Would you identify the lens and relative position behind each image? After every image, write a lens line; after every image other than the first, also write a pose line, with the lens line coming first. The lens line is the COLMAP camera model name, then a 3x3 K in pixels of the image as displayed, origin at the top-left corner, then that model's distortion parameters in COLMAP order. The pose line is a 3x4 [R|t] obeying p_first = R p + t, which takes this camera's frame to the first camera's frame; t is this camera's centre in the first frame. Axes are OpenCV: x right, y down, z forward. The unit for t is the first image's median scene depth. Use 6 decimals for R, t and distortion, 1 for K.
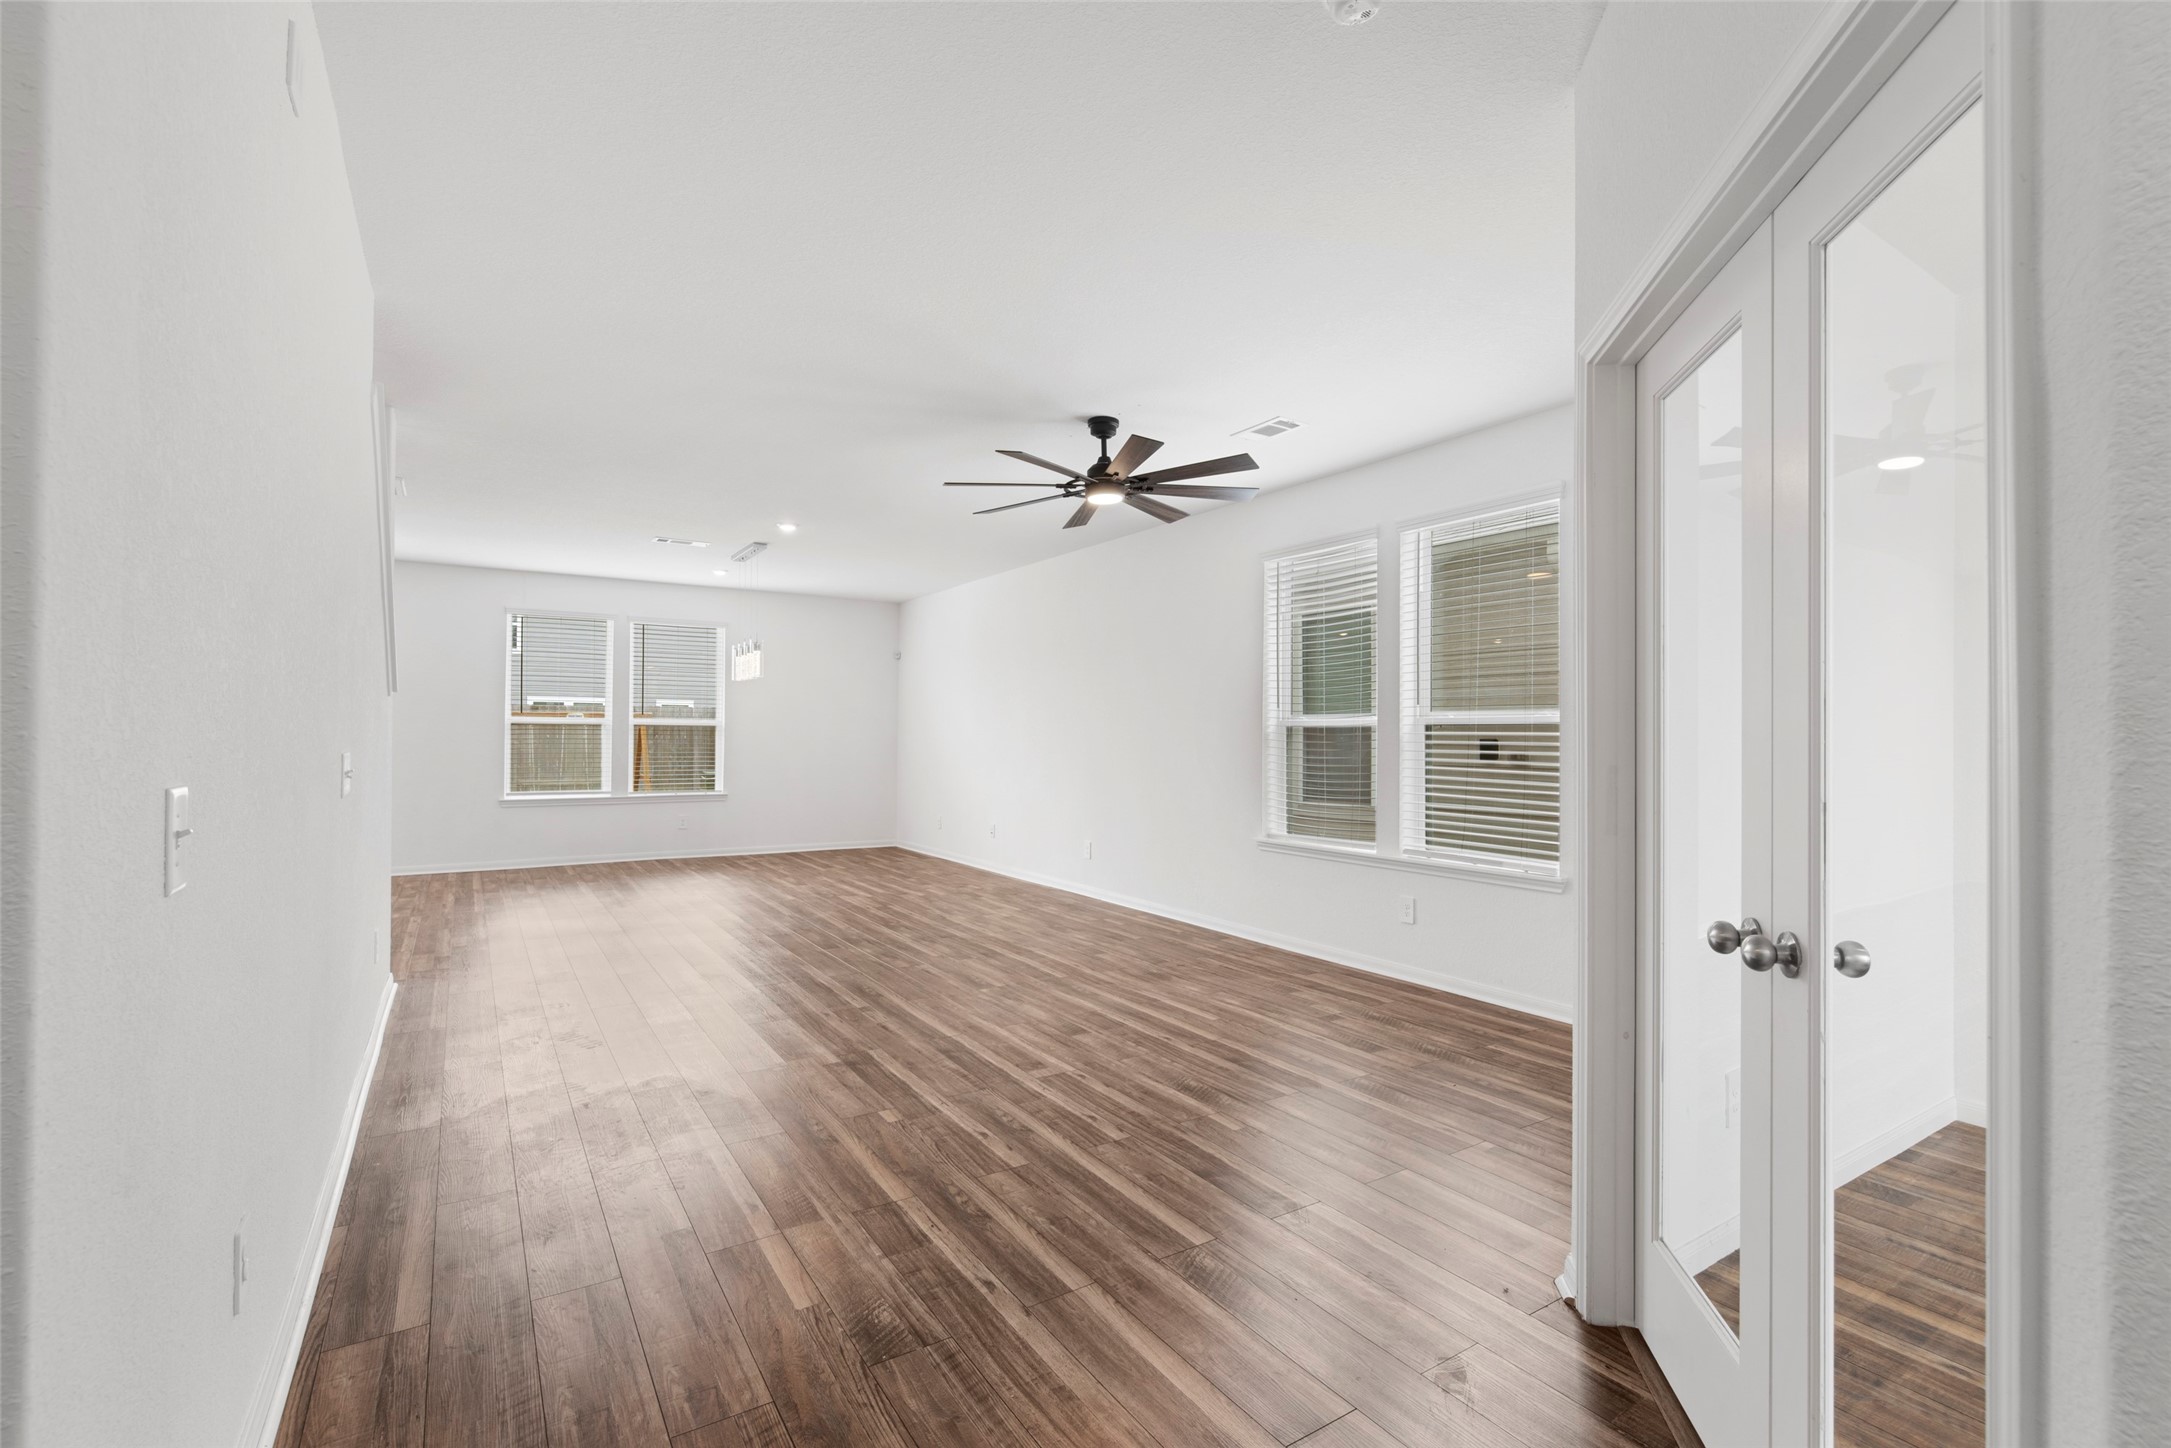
lens RADIAL K [[977.4, 0, 1093.0], [0, 977.4, 746.1], [0, 0, 1]] dist [0.005503, 0.000484]
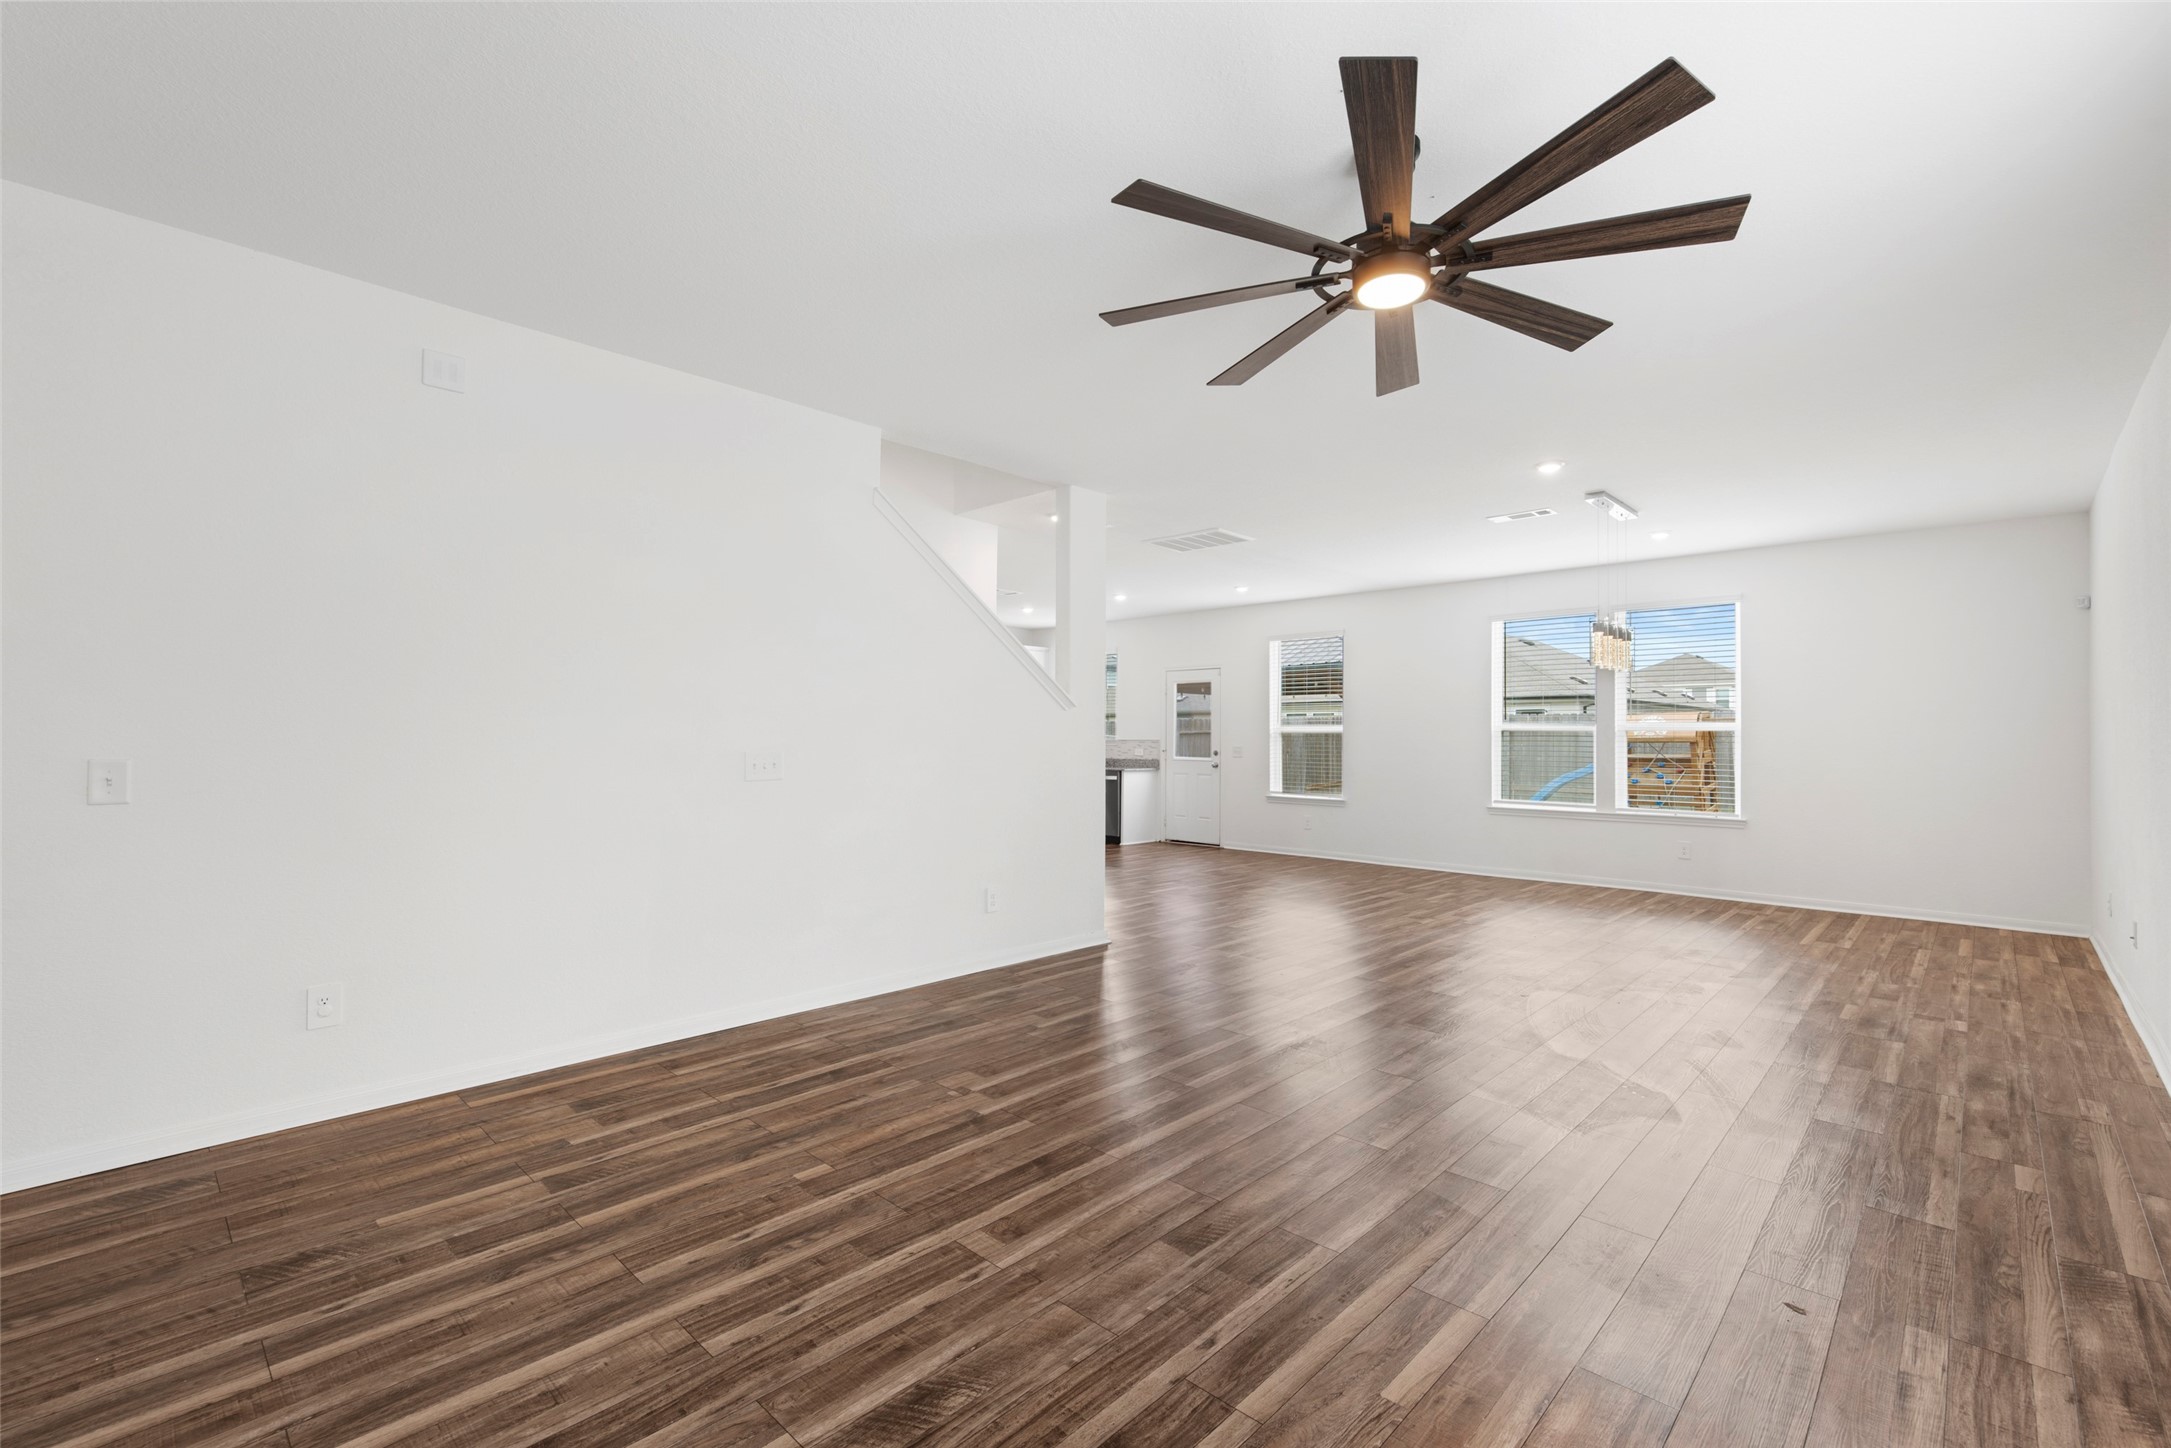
lens RADIAL K [[920.4, 0, 1085.5], [0, 920.4, 724.0], [0, 0, 1]] dist [0.001157, 0.000262]
pose [[0.231240, -0.020319, -0.972684, 0.564988], [-0.009322, 0.999690, -0.023099, -0.010735], [0.972852, 0.014409, 0.230979, 0.874476]]
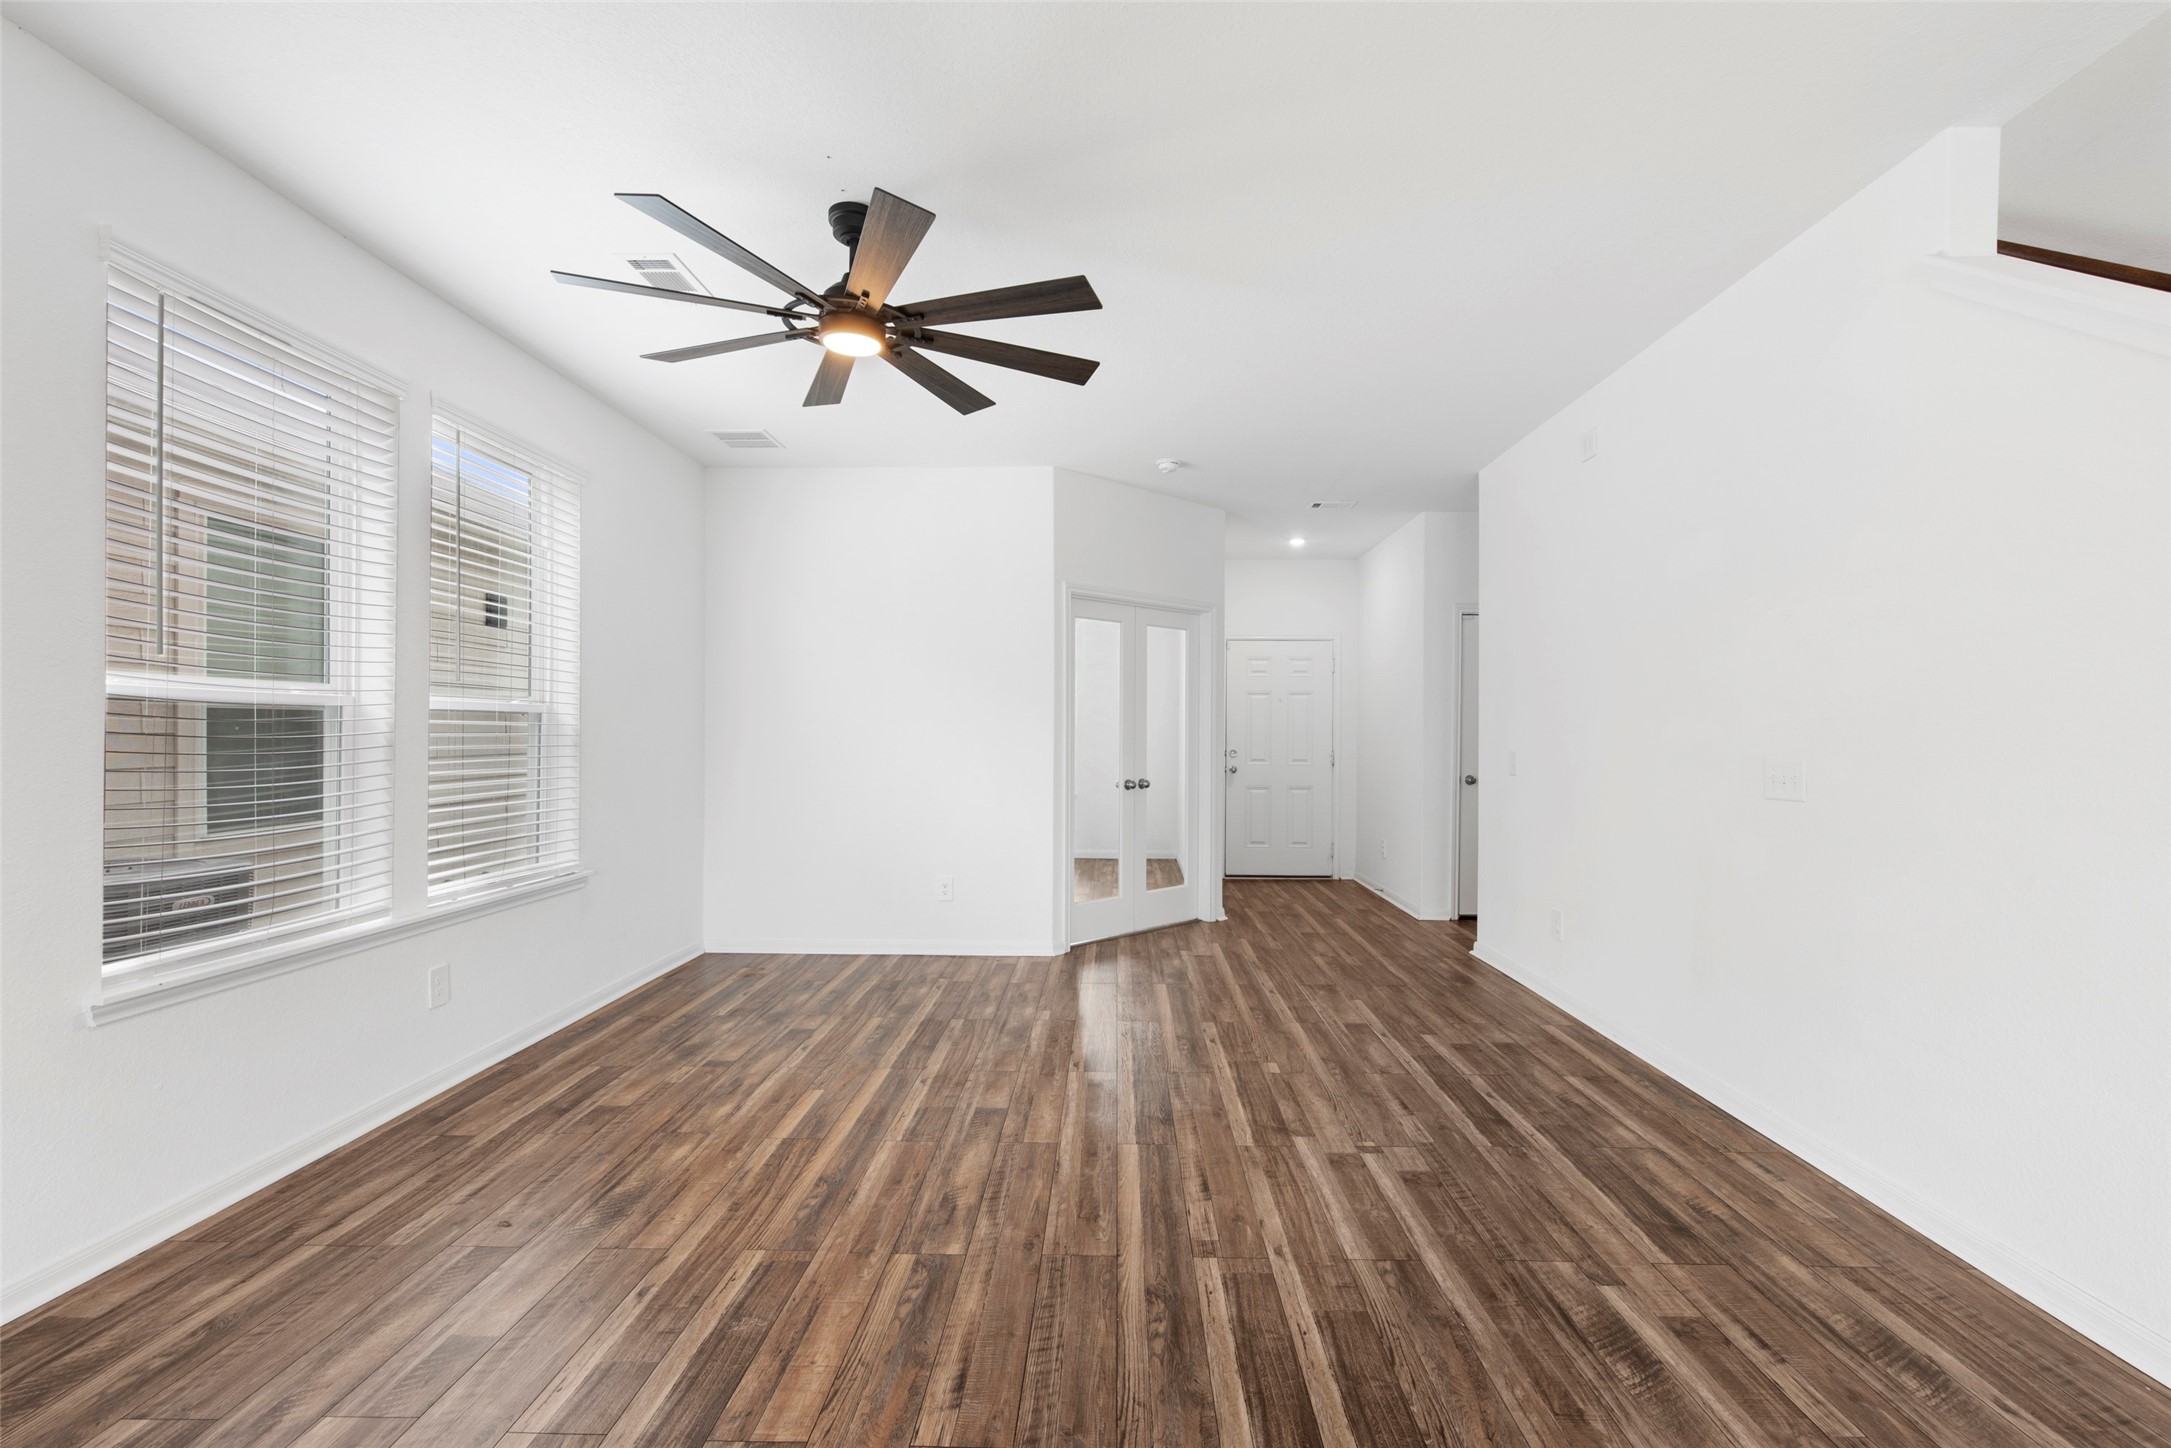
lens RADIAL K [[944.8, 0, 1085.5], [0, 944.8, 724.0], [0, 0, 1]] dist [-0.002487, -0.000403]
pose [[-0.824534, -0.003343, 0.565803, -0.548617], [-0.006772, 0.999969, -0.003961, -0.017193], [-0.565772, -0.007098, -0.824531, 1.713967]]
